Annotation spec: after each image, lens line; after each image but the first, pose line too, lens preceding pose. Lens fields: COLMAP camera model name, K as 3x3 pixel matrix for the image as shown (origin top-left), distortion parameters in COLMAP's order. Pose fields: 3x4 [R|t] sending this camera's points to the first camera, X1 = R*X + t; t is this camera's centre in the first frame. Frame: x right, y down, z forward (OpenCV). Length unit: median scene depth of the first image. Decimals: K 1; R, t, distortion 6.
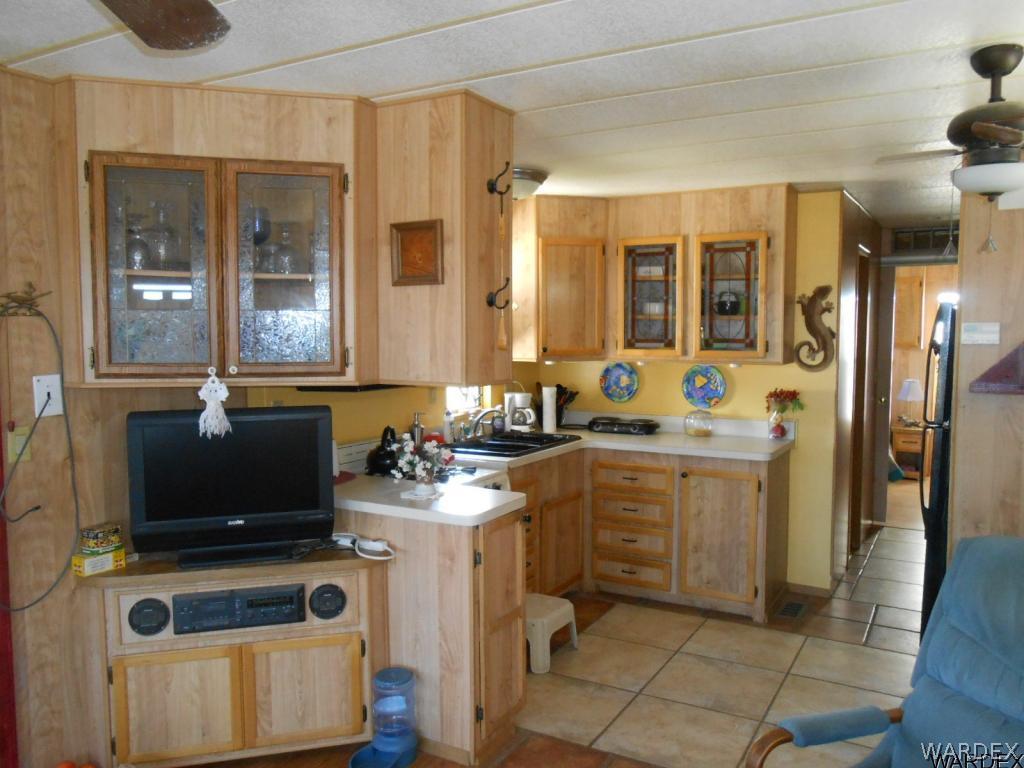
lens RADIAL K [[799.1, 0, 504.8], [0, 799.1, 379.5], [0, 0, 1]] dist [-0.032208, 0.049619]
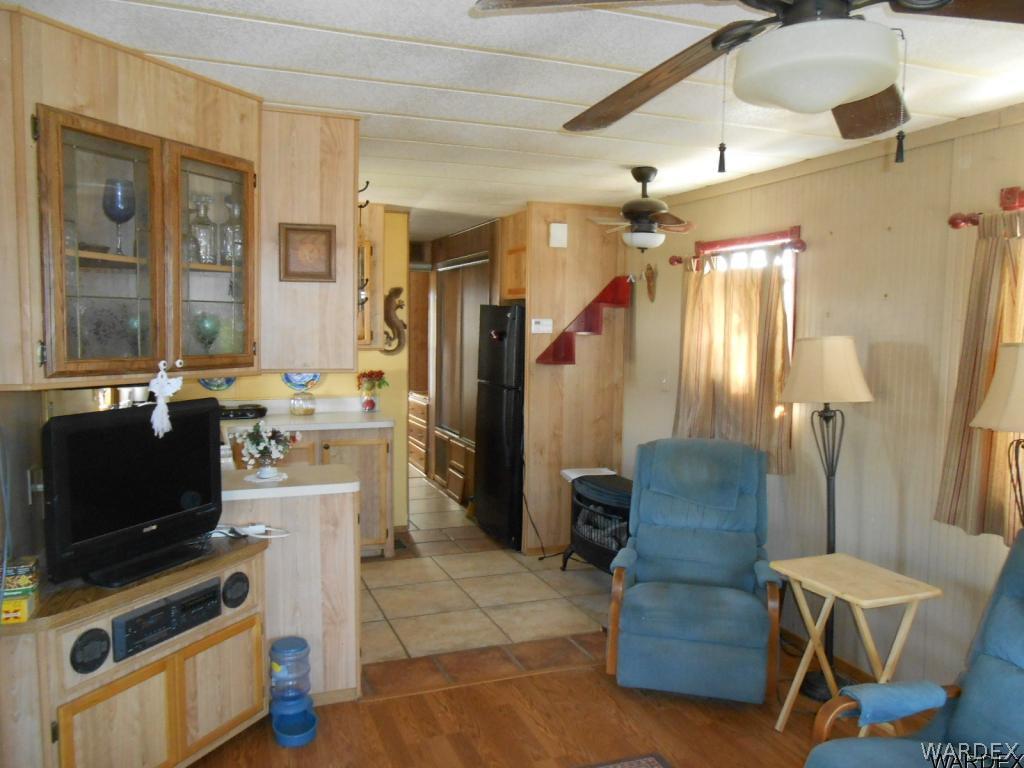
lens RADIAL K [[799.1, 0, 516.1], [0, 799.1, 375.1], [0, 0, 1]] dist [-0.032208, 0.049619]
pose [[0.630543, -0.044590, 0.774872, -0.785746], [0.038026, 0.998924, 0.026539, -0.007423], [-0.775222, 0.012731, 0.631560, 0.083744]]
